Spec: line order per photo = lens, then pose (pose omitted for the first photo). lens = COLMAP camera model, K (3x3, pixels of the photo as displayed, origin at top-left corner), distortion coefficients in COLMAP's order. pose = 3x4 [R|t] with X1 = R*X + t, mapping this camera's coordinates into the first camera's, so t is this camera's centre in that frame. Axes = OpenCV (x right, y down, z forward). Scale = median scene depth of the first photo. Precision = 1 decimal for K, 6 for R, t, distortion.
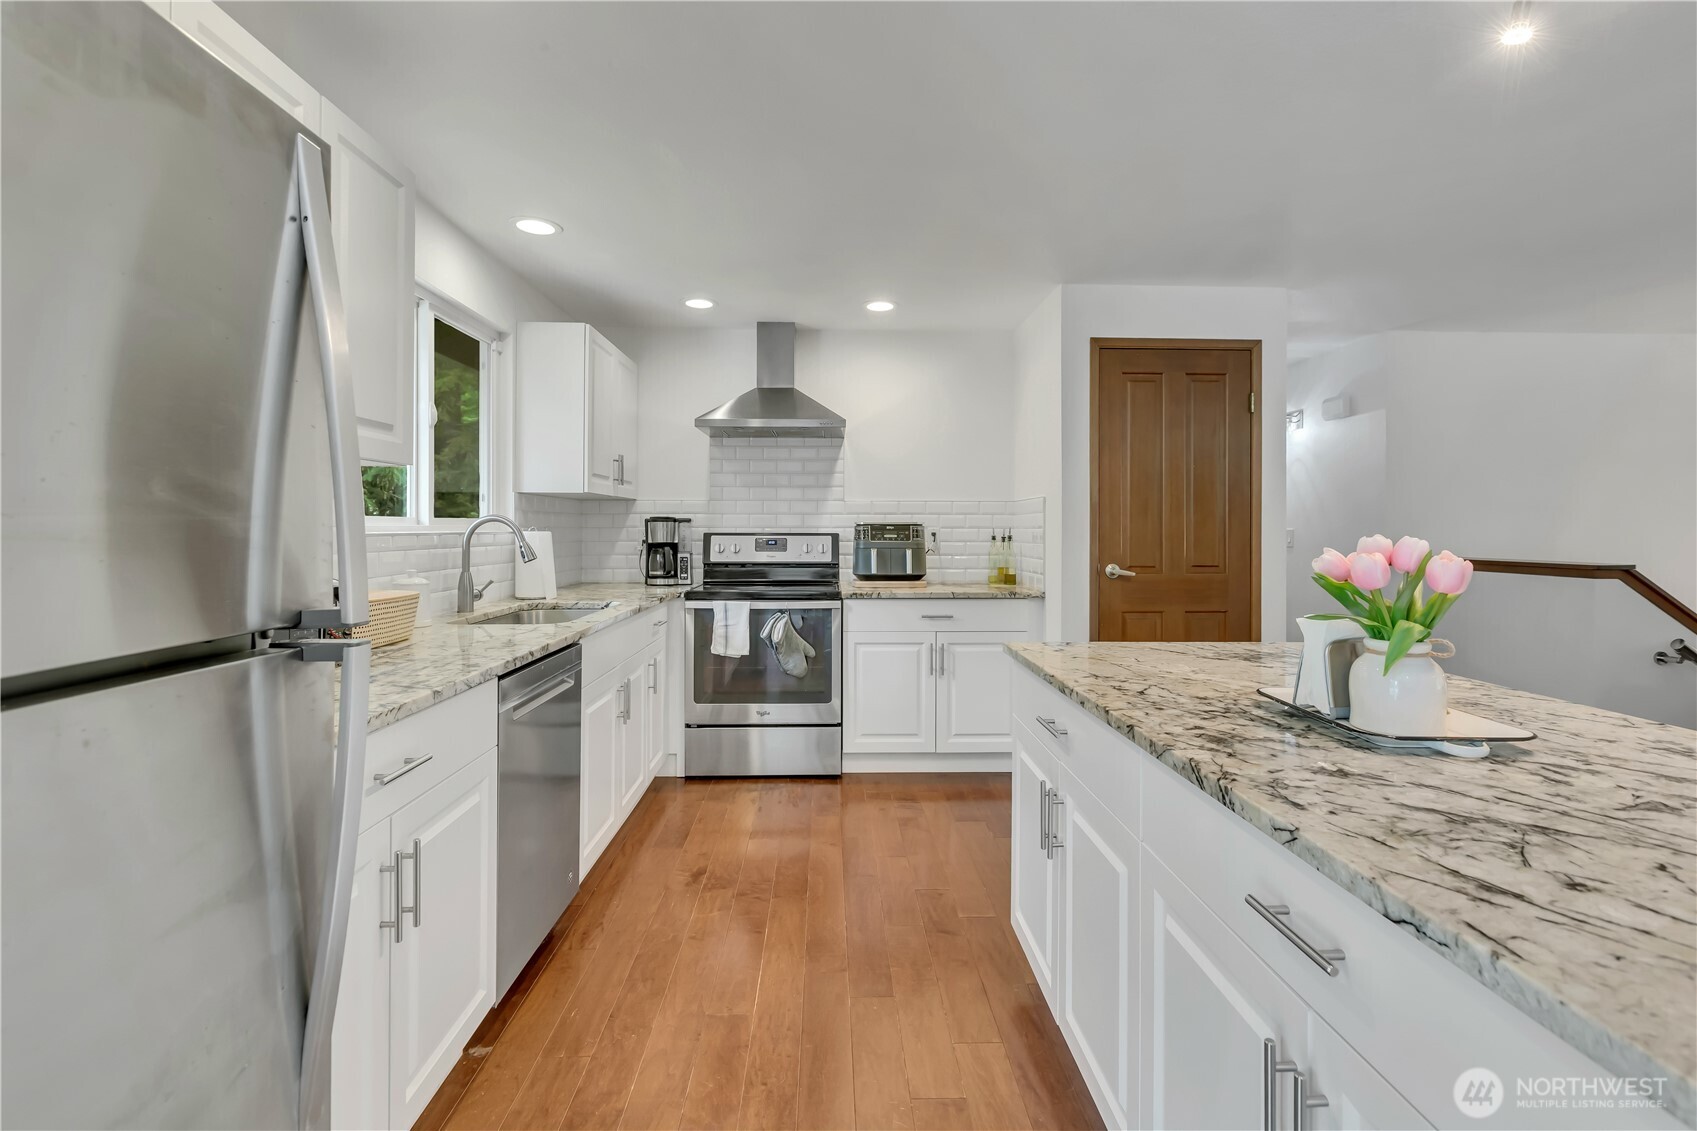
lens RADIAL K [[787.4, 0, 854.8], [0, 787.4, 533.5], [0, 0, 1]] dist [-0.001697, 0.000124]
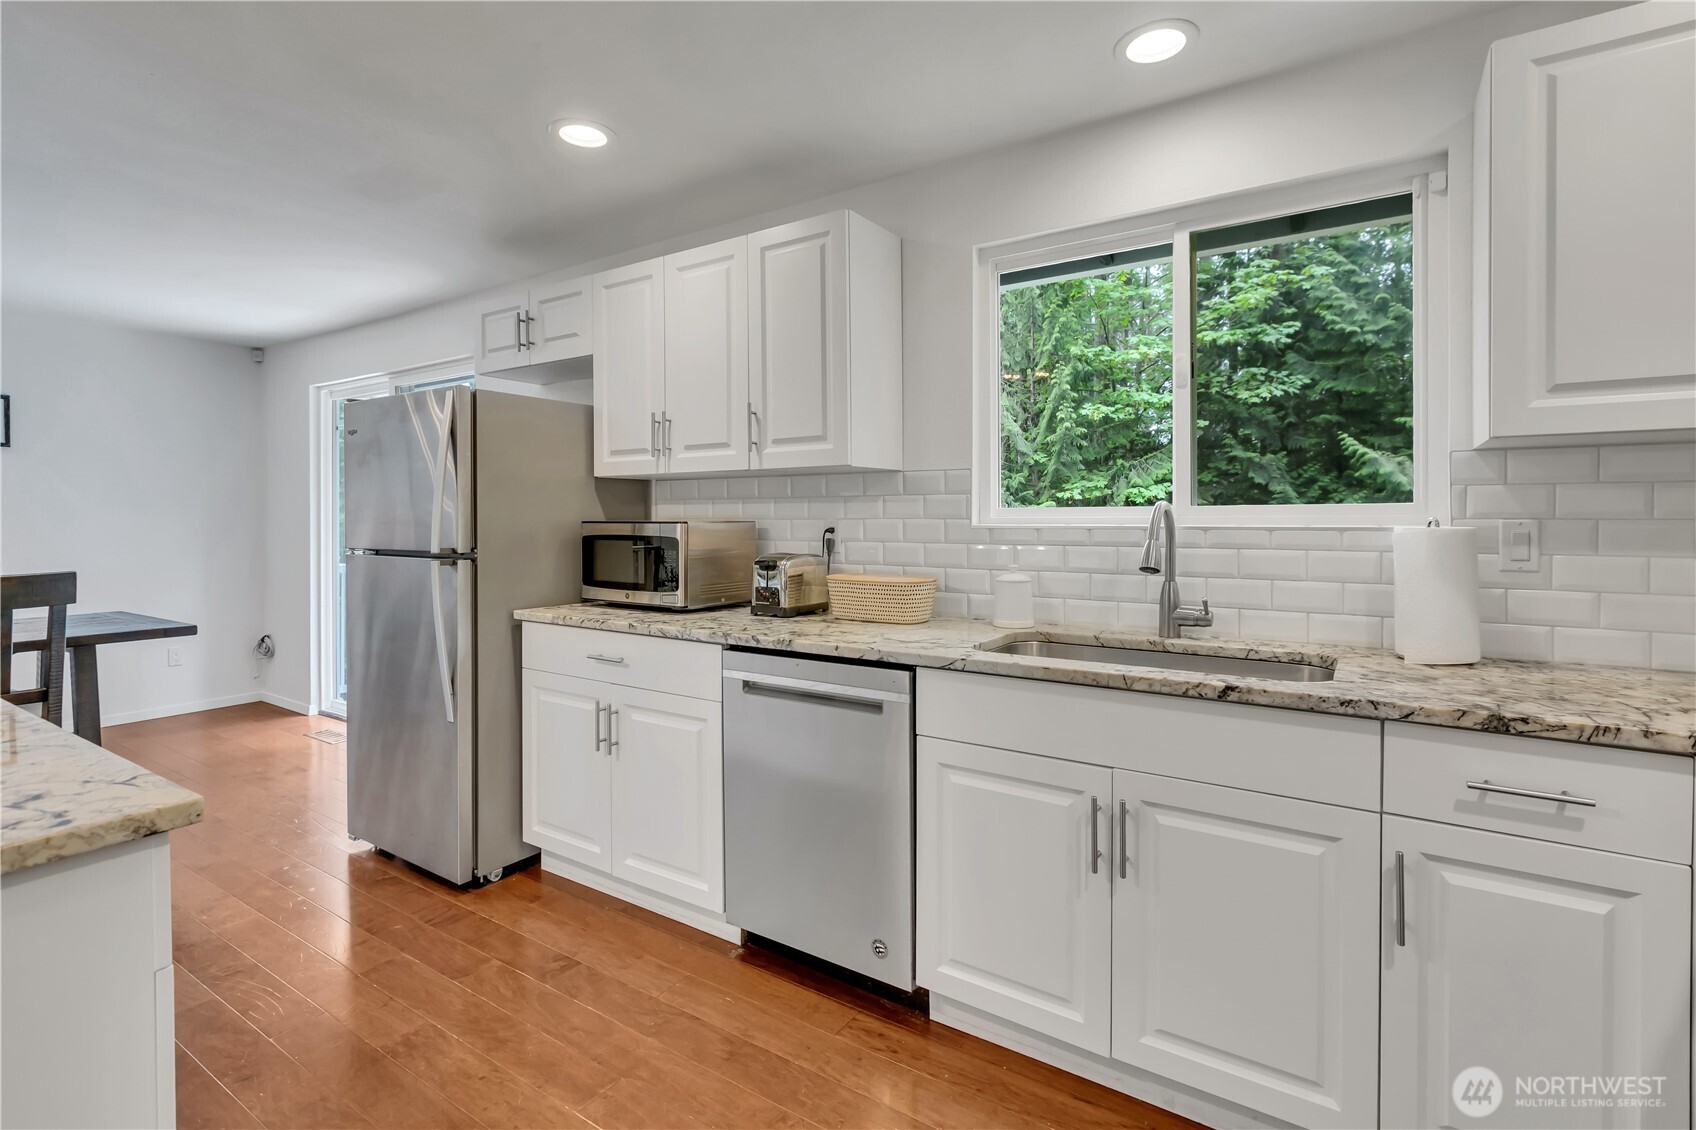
lens RADIAL K [[801.7, 0, 875.6], [0, 801.7, 527.0], [0, 0, 1]] dist [0.003113, 0.000326]
pose [[-0.574084, 0.006435, -0.818771, 0.175705], [-0.005814, 0.999912, 0.011935, -0.005448], [0.818776, 0.011612, -0.573996, 0.813990]]
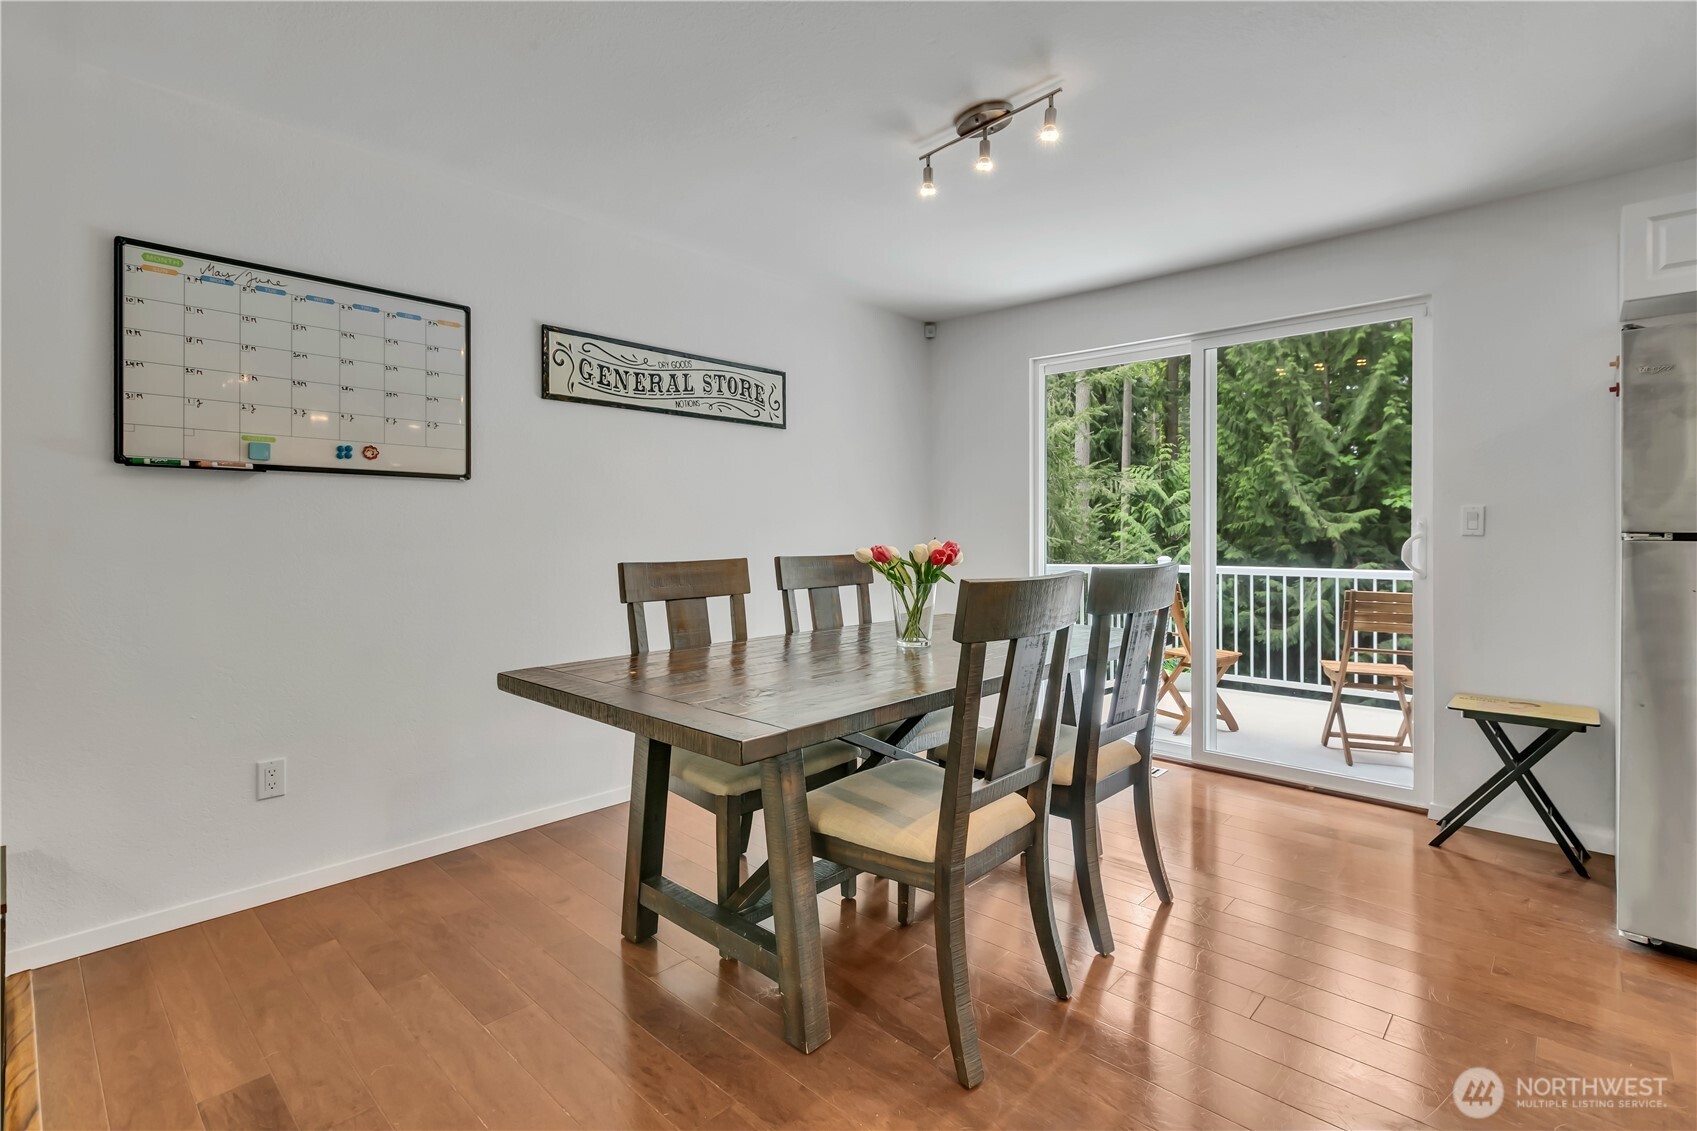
lens RADIAL K [[787.4, 0, 854.8], [0, 787.4, 533.5], [0, 0, 1]] dist [-0.001697, 0.000124]
pose [[-0.700607, -0.001056, -0.713546, 0.532218], [-0.002714, 0.999996, 0.001184, 0.027190], [0.713542, 0.002766, -0.700607, 0.052414]]
